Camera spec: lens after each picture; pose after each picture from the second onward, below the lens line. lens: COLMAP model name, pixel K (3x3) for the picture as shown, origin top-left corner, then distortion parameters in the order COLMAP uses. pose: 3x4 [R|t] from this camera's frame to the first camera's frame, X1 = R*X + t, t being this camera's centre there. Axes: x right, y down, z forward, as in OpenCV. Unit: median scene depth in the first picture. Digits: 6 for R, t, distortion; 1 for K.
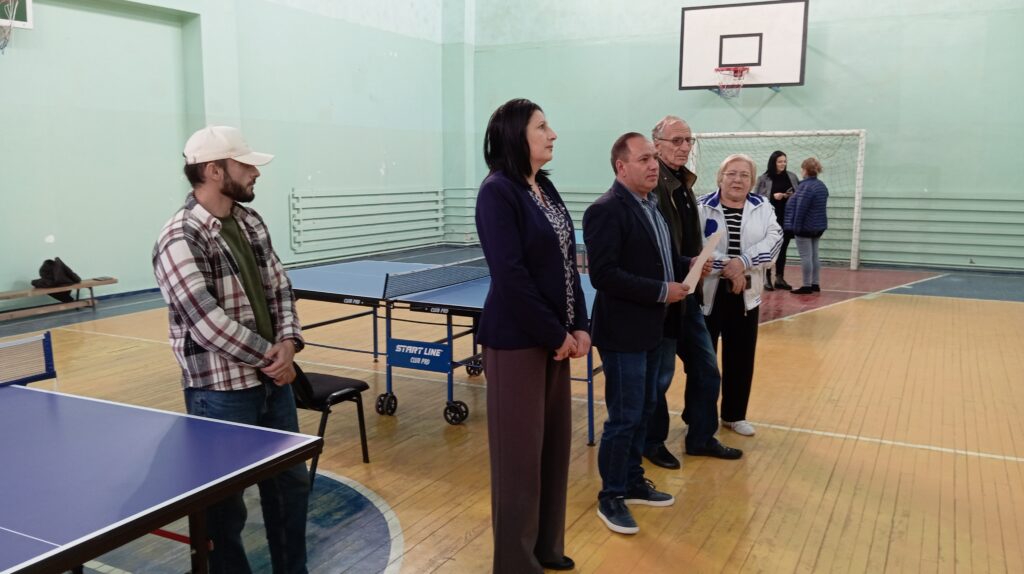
lens RADIAL K [[833.9, 0, 513.5], [0, 833.9, 284.9], [0, 0, 1]] dist [0.100551, -0.219179]
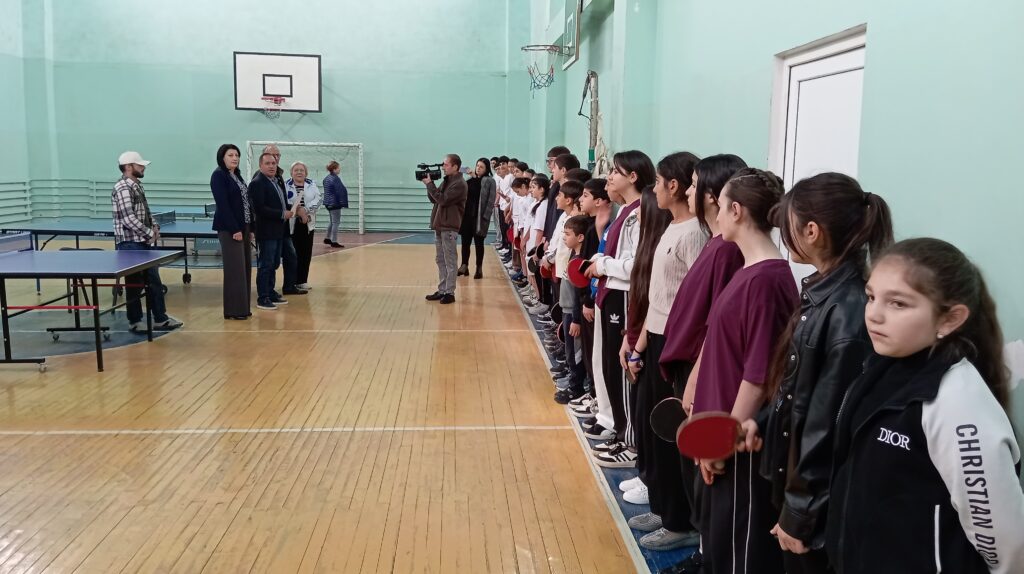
lens RADIAL K [[833.9, 0, 513.5], [0, 833.9, 284.9], [0, 0, 1]] dist [0.100551, -0.219179]
pose [[0.851236, -0.060082, 0.521332, -0.163962], [0.058230, 0.998104, 0.019952, 0.060515], [-0.521542, 0.013373, 0.853121, -0.452381]]
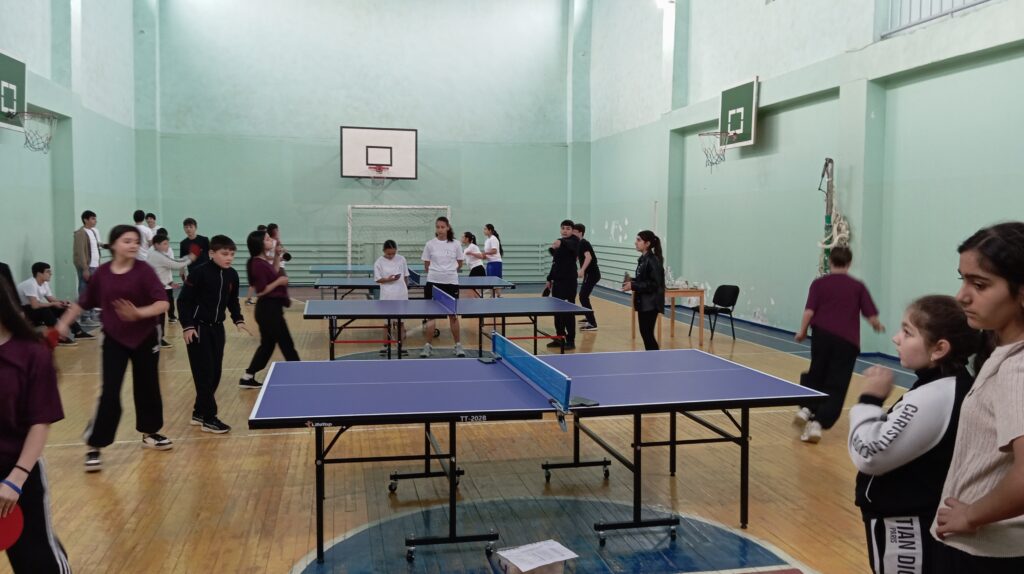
lens RADIAL K [[855.7, 0, 507.6], [0, 855.7, 246.3], [0, 0, 1]] dist [0.203913, -0.742718]
pose [[0.777318, -0.013866, 0.628956, -0.586110], [0.083403, 0.993204, -0.081180, 0.050053], [-0.623555, 0.115560, 0.773191, -0.418931]]
